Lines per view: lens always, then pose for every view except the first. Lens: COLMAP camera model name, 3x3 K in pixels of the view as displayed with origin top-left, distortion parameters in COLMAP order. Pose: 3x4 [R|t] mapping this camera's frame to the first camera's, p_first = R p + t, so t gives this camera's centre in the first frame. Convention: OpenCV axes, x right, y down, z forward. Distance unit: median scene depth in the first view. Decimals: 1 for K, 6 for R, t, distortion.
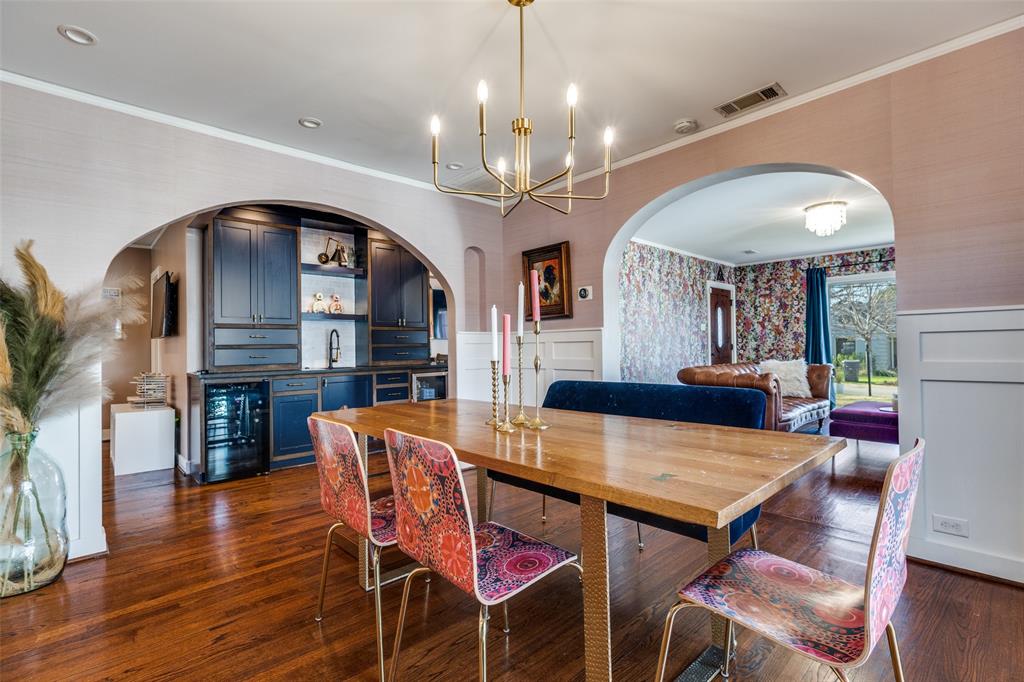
lens RADIAL K [[462.1, 0, 512.0], [0, 462.1, 341.0], [0, 0, 1]] dist [-0.000202, 0.000341]
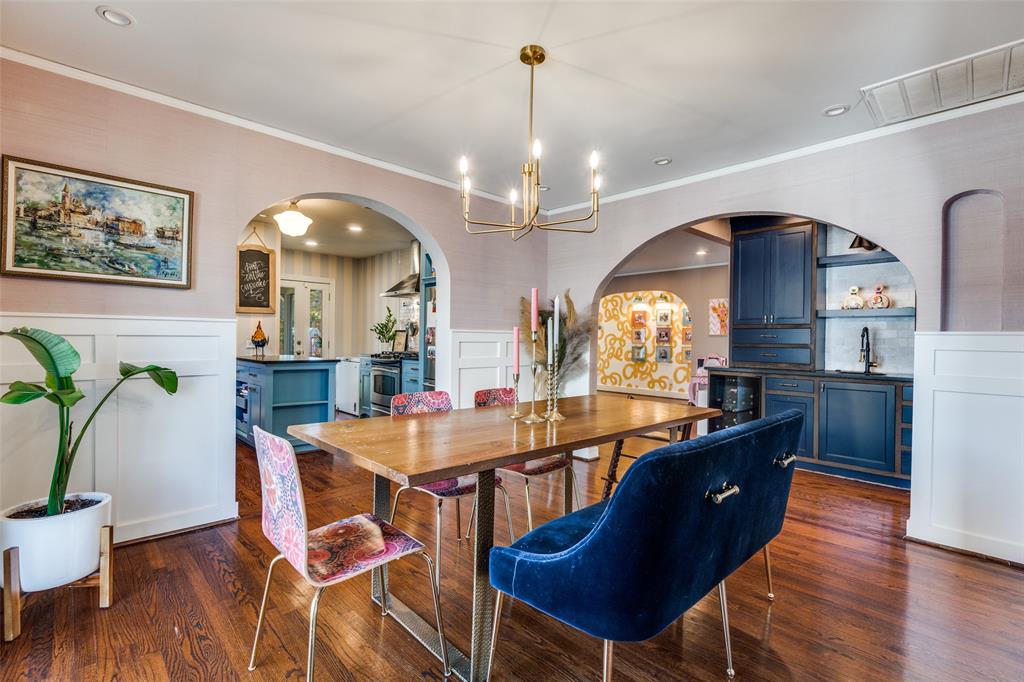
lens RADIAL K [[462.1, 0, 512.0], [0, 462.1, 341.0], [0, 0, 1]] dist [-0.000202, 0.000341]
pose [[0.022439, 0.013821, -0.999653, 0.502431], [-0.006695, 0.999884, 0.013674, -0.008793], [0.999726, 0.006385, 0.022529, 0.377703]]
